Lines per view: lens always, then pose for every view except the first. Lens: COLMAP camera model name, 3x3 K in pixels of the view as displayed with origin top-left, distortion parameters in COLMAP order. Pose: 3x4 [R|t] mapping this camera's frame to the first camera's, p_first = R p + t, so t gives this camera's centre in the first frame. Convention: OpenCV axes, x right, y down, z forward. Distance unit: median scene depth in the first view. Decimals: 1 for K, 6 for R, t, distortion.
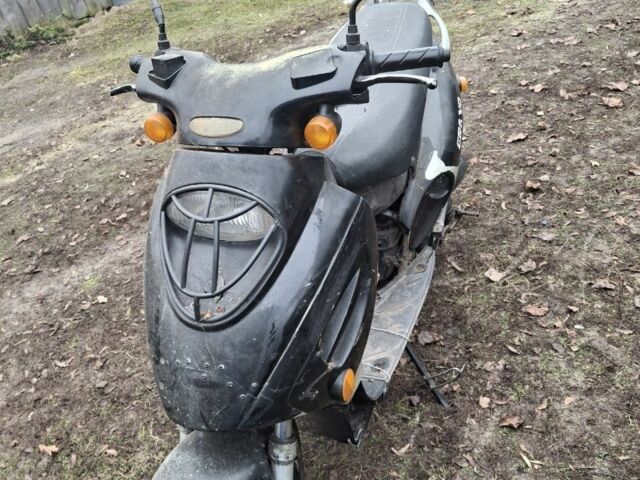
lens RADIAL K [[544.6, 0, 320.8], [0, 544.6, 240.9], [0, 0, 1]] dist [0.046716, -0.005414]
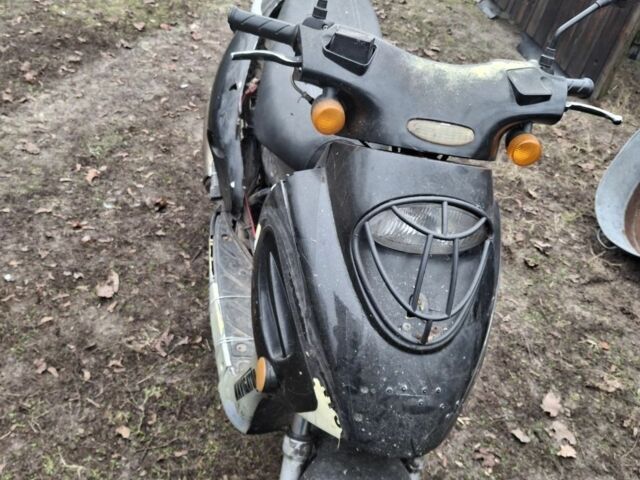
lens RADIAL K [[544.6, 0, 320.5], [0, 544.6, 239.7], [0, 0, 1]] dist [0.046716, -0.005414]
pose [[0.846516, 0.007954, 0.532303, -0.852515], [-0.050775, 0.996536, 0.065856, -0.080930], [-0.529936, -0.082776, 0.843988, 0.322496]]
